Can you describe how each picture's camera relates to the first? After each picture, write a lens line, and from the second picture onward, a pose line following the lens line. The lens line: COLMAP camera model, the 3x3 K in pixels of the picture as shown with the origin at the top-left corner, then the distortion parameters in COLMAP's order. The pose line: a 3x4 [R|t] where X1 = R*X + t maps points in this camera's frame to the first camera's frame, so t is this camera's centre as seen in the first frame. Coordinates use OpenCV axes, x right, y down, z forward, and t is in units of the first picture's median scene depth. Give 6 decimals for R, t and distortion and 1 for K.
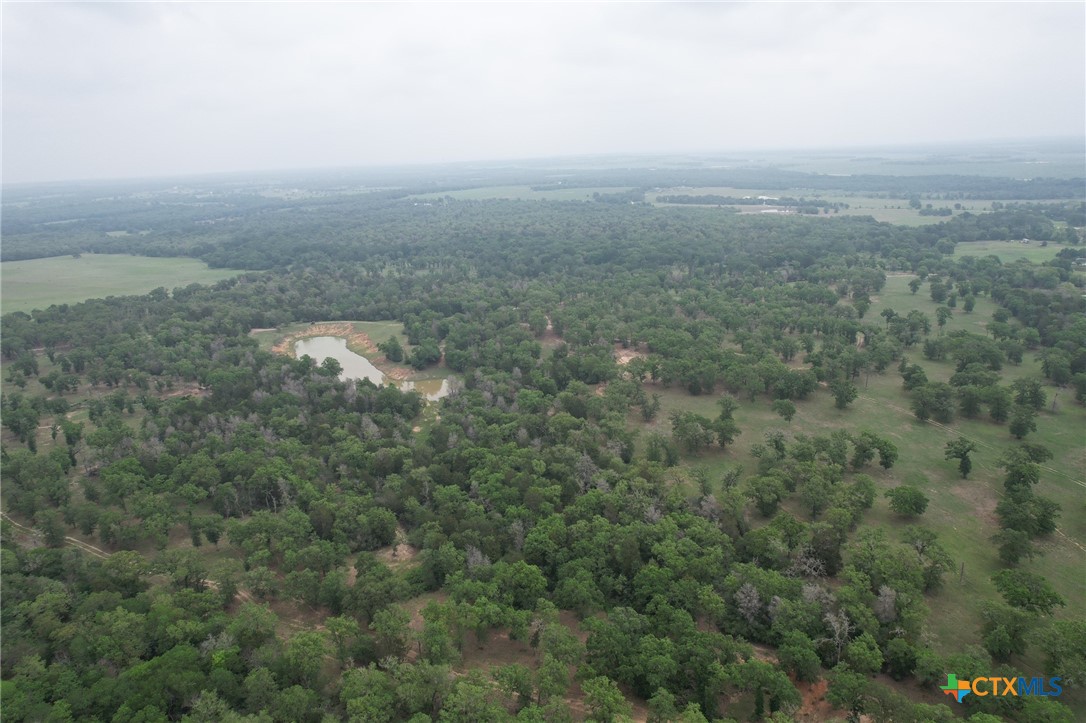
lens RADIAL K [[702.1, 0, 543.0], [0, 702.1, 361.5], [0, 0, 1]] dist [-0.072242, 0.066249]
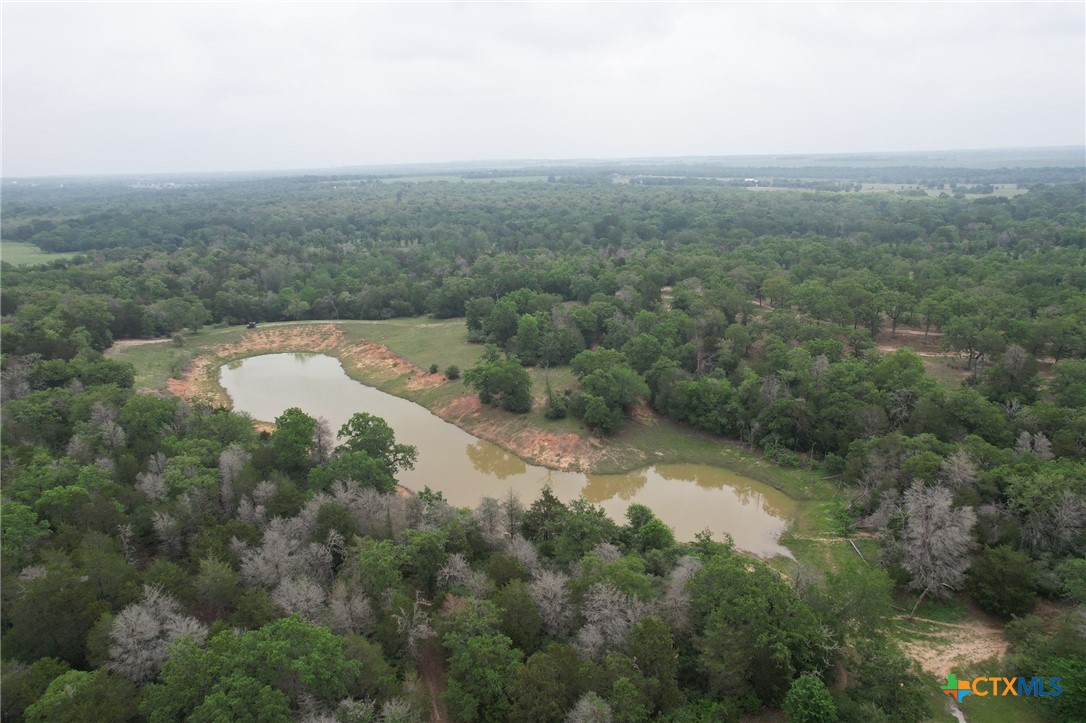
lens RADIAL K [[702.1, 0, 543.0], [0, 702.1, 361.5], [0, 0, 1]] dist [-0.072242, 0.066249]
pose [[0.988002, -0.029773, 0.151542, -0.215810], [0.031976, 0.999415, -0.012118, -0.019326], [-0.151092, 0.016818, 0.988377, 0.523635]]
